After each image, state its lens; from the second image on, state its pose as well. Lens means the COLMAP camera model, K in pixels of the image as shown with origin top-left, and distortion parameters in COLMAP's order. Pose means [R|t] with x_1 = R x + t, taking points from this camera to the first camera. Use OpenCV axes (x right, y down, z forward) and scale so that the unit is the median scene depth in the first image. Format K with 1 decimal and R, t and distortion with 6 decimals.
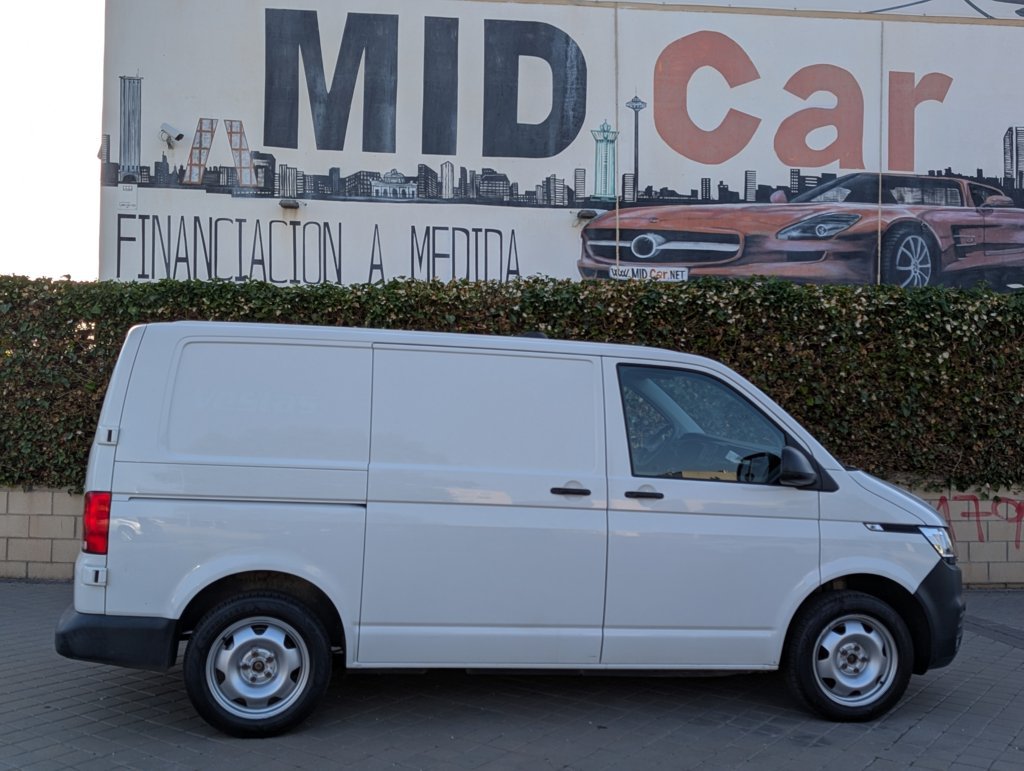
lens RADIAL K [[1157.7, 0, 496.3], [0, 1157.7, 386.0], [0, 0, 1]] dist [0.035310, -0.057561]
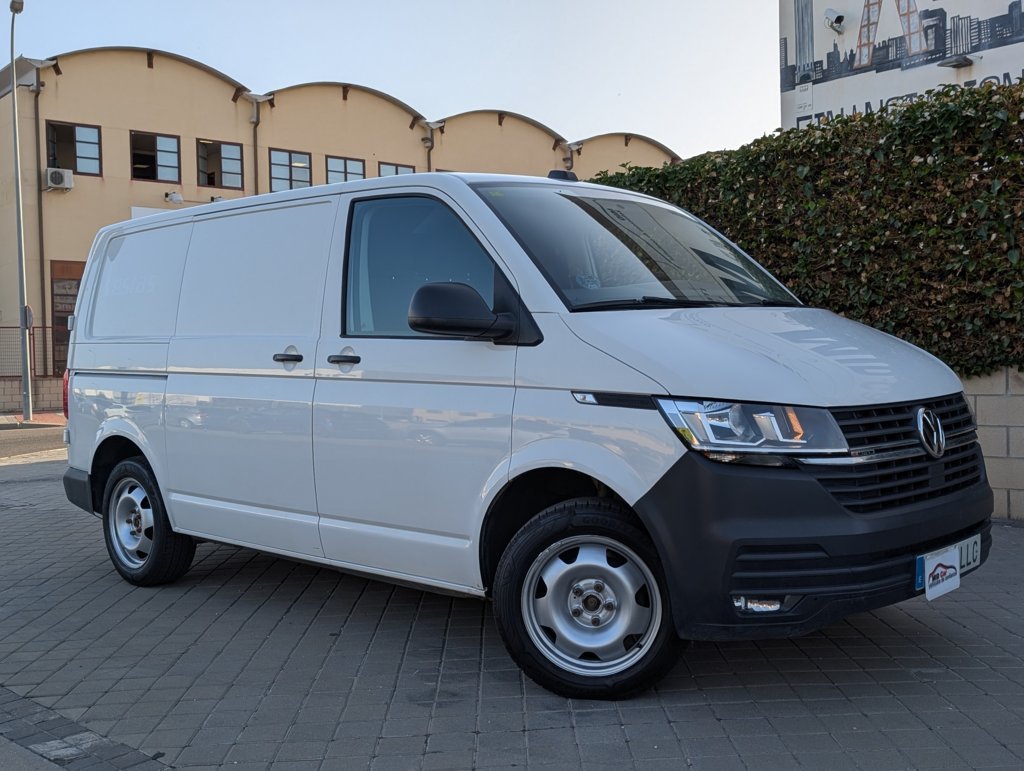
lens RADIAL K [[1157.7, 0, 496.3], [0, 1157.7, 386.0], [0, 0, 1]] dist [0.035310, -0.057561]
pose [[0.558881, -0.019718, -0.829013, 0.333626], [0.062359, 0.997886, 0.018304, 0.040763], [0.826900, -0.061926, 0.558929, 0.247696]]
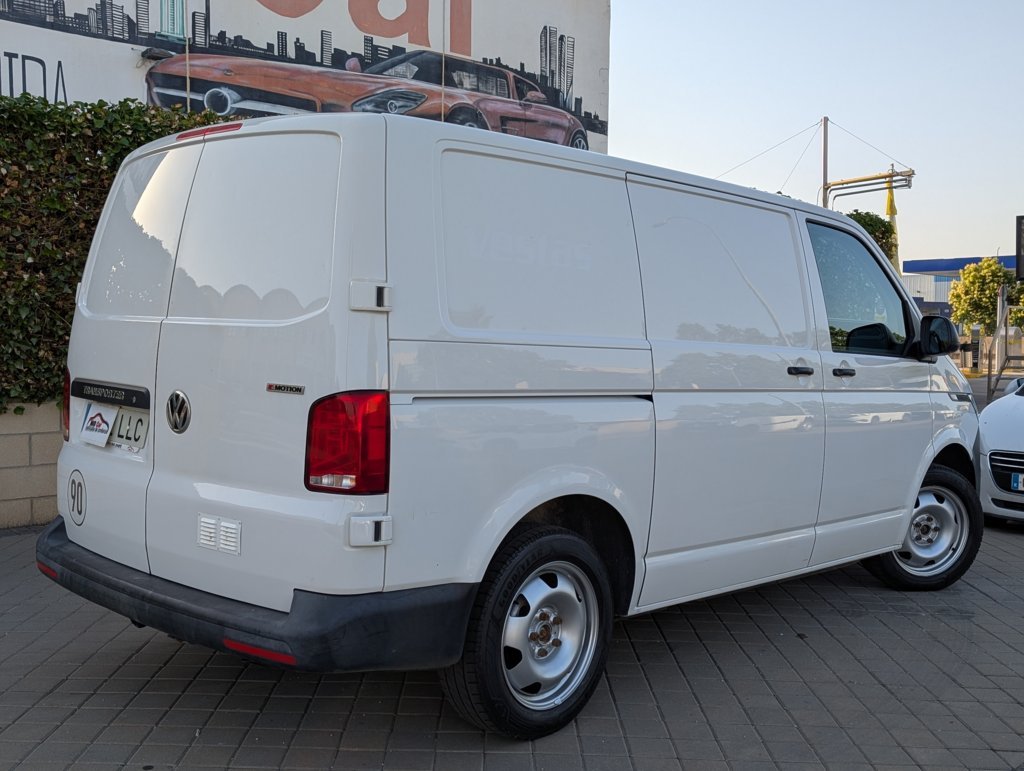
lens RADIAL K [[1157.7, 0, 496.3], [0, 1157.7, 386.0], [0, 0, 1]] dist [0.035310, -0.057561]
pose [[0.789214, -0.037221, 0.612990, -0.243305], [-0.016426, 0.996525, 0.081658, 0.014785], [-0.613899, -0.074515, 0.785860, 0.184962]]
